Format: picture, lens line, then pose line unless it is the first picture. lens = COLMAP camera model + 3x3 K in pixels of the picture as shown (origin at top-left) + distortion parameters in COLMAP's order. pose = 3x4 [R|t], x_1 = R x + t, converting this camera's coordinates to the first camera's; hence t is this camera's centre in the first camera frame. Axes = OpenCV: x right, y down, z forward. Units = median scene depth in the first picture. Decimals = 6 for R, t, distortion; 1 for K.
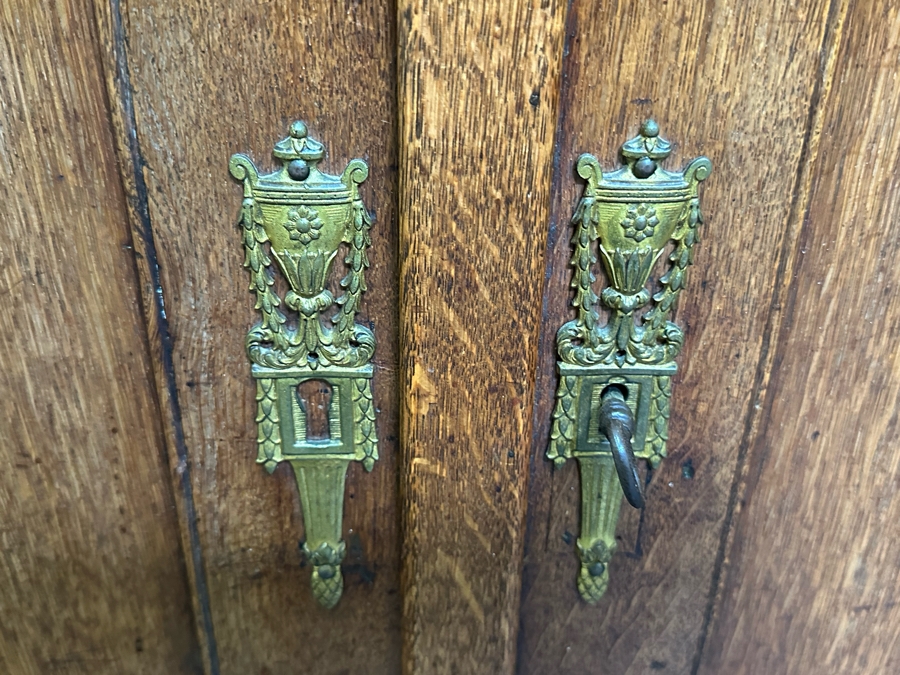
lens RADIAL K [[875.1, 0, 448.0], [0, 875.1, 335.0], [0, 0, 1]] dist [-0.019474, 0.000000]
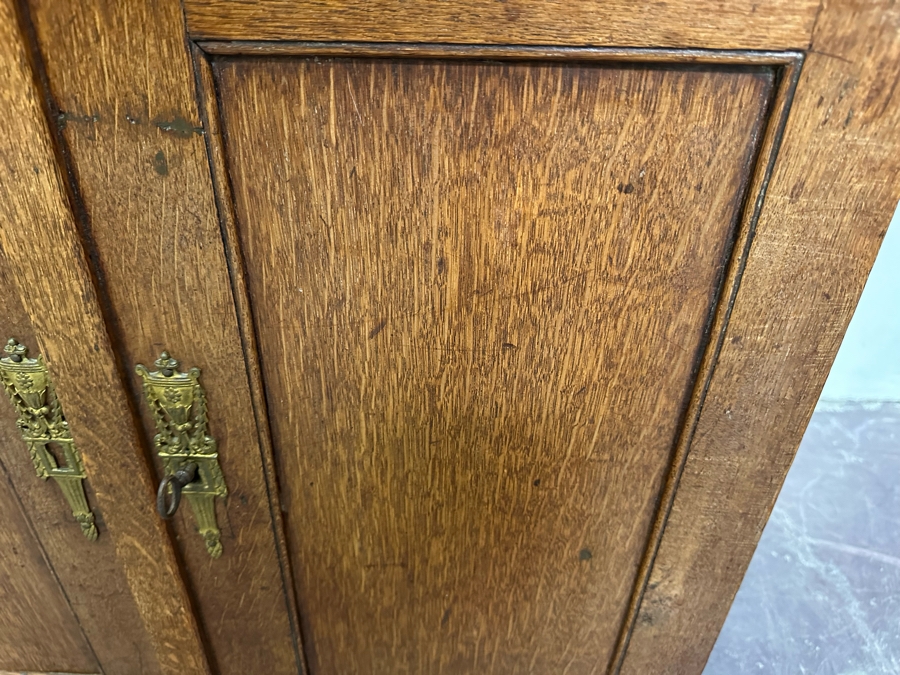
lens RADIAL K [[648.8, 0, 460.2], [0, 648.8, 348.9], [0, 0, 1]] dist [-0.017157, -0.007536]
pose [[0.999282, 0.033793, -0.017159, 0.868437], [-0.032238, 0.995947, 0.083962, -0.365672], [0.019927, -0.083349, 0.996321, -0.480669]]
